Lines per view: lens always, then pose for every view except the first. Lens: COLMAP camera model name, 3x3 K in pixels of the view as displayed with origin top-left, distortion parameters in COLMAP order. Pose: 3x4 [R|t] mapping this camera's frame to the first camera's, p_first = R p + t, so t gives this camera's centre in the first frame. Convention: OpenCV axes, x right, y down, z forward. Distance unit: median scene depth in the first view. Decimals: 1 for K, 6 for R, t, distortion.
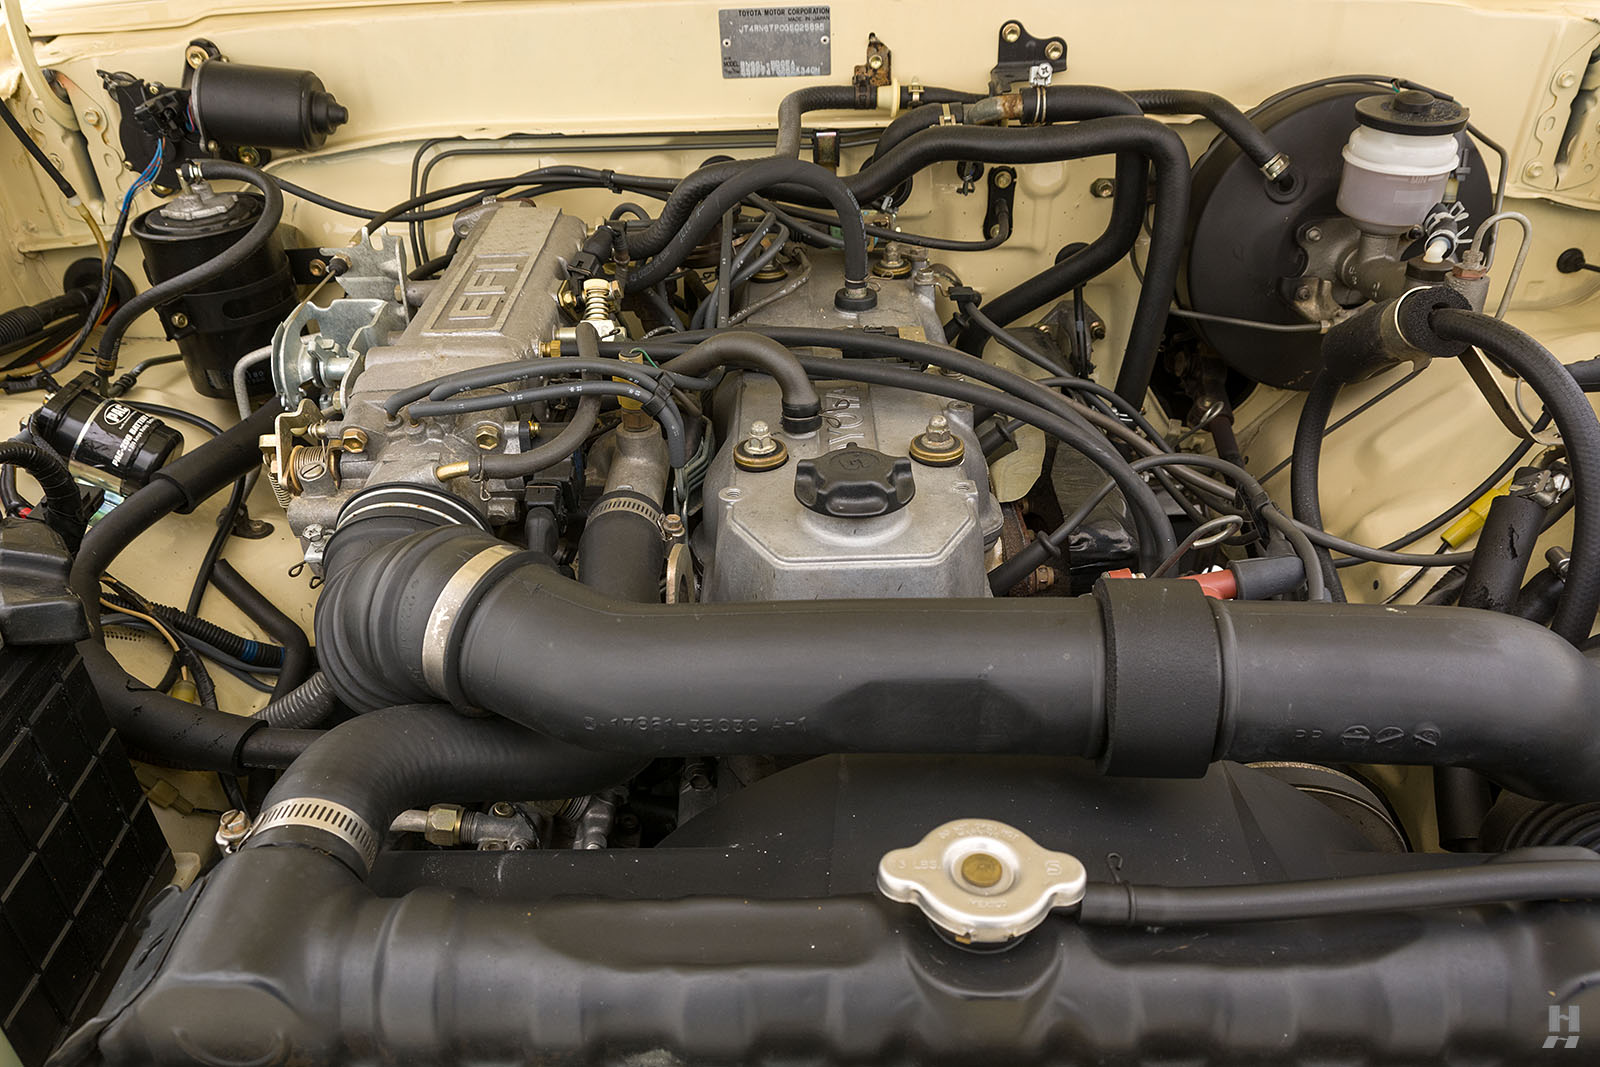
lens RADIAL K [[1211.4, 0, 823.6], [0, 1211.4, 551.4], [0, 0, 1]] dist [-0.001736, -0.002660]
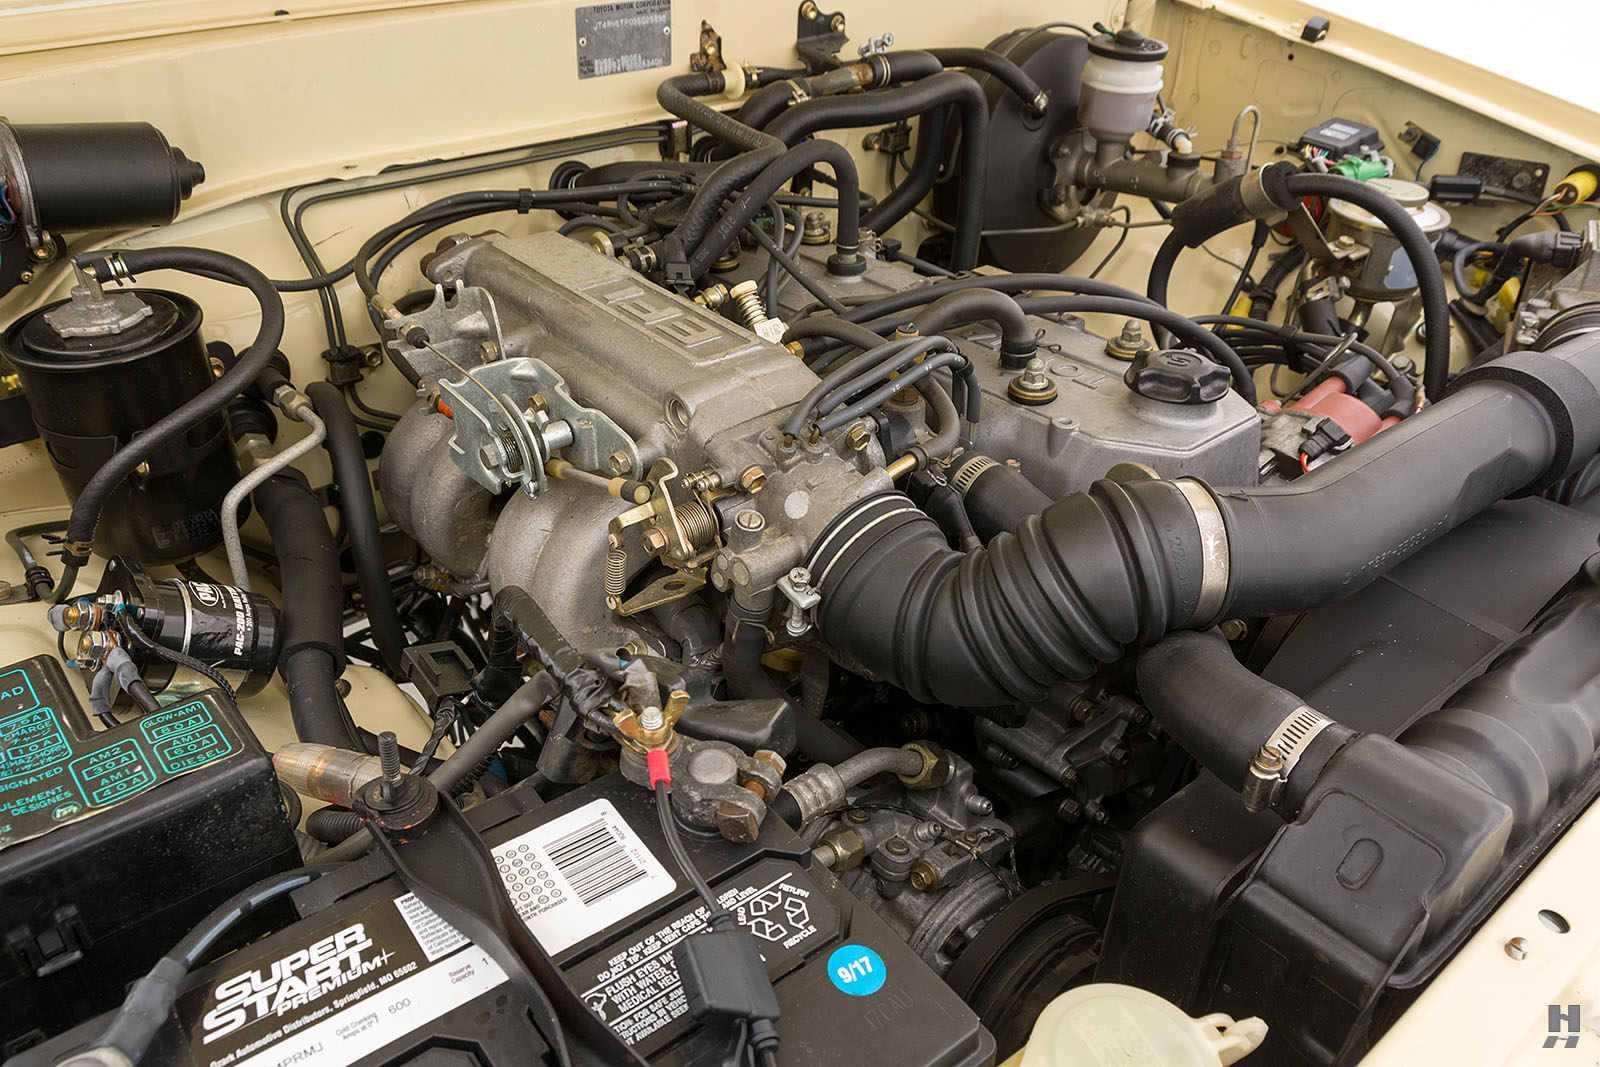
lens RADIAL K [[1211.4, 0, 823.6], [0, 1211.4, 551.4], [0, 0, 1]] dist [-0.001736, -0.002660]
pose [[0.758193, -0.322757, 0.566543, -0.610338], [0.317068, 0.941745, 0.112182, -0.085749], [-0.569746, 0.094577, 0.816360, 0.143636]]
